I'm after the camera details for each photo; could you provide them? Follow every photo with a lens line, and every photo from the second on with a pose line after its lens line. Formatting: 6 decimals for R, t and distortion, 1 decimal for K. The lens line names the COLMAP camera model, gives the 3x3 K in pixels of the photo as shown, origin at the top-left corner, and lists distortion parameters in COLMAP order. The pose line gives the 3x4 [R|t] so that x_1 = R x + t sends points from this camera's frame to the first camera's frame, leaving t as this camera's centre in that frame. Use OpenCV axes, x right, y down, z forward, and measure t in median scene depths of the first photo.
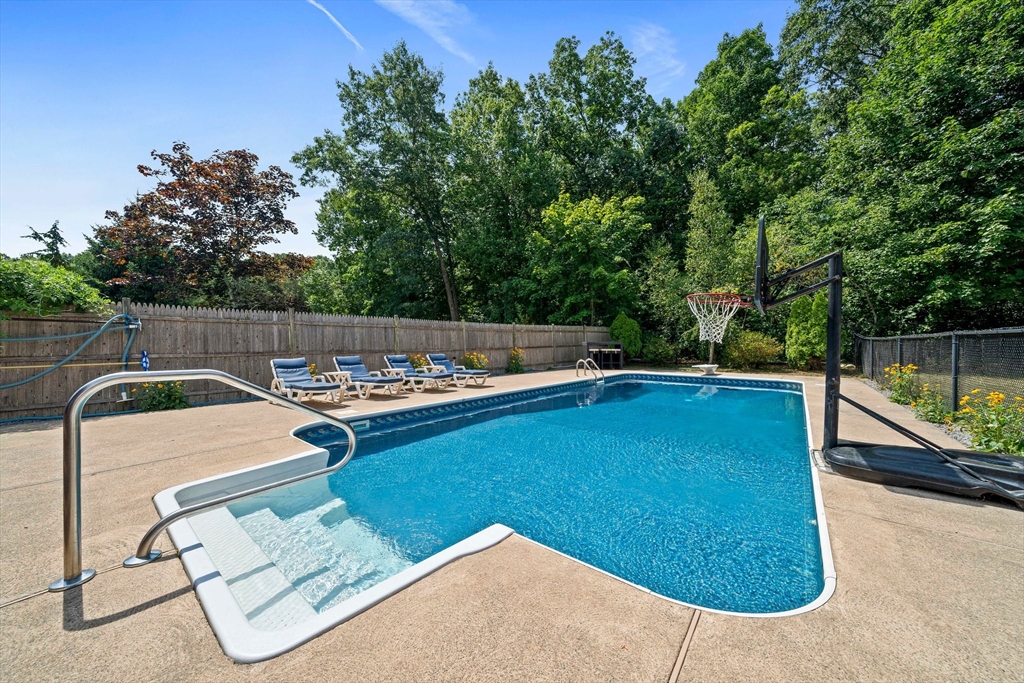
lens RADIAL K [[353.1, 0, 514.9], [0, 353.1, 344.2], [0, 0, 1]] dist [-0.001024, -0.000056]
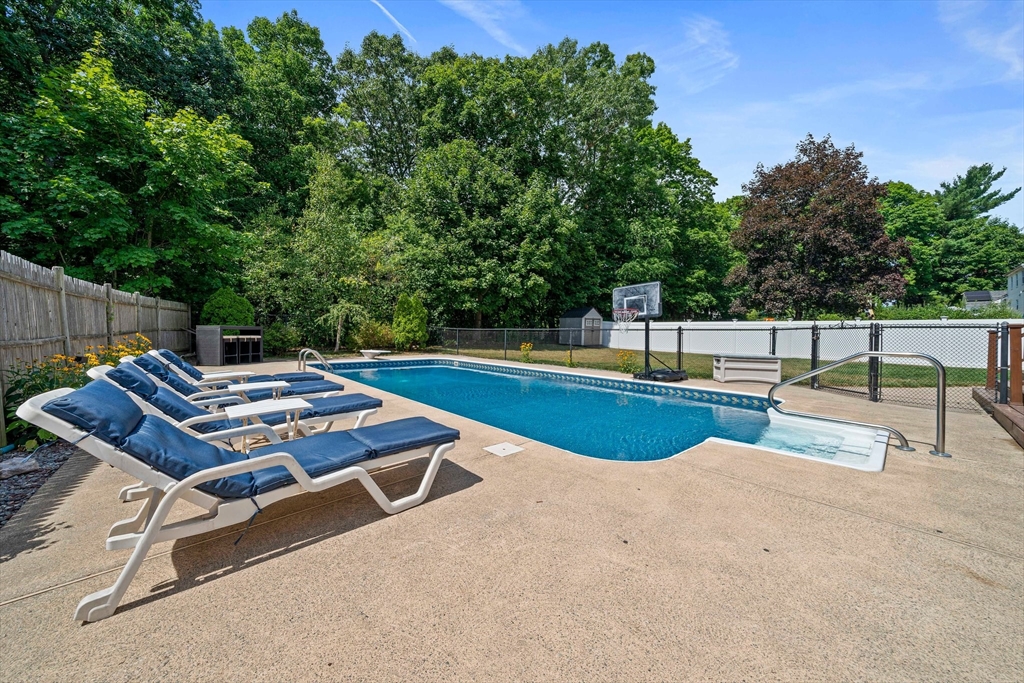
lens RADIAL K [[353.1, 0, 514.9], [0, 353.1, 344.2], [0, 0, 1]] dist [-0.001024, -0.000056]
pose [[0.156273, -0.029312, 0.987279, -0.557707], [-0.013457, 0.999404, 0.031802, 0.000395], [-0.987622, -0.018256, 0.155785, 0.479845]]
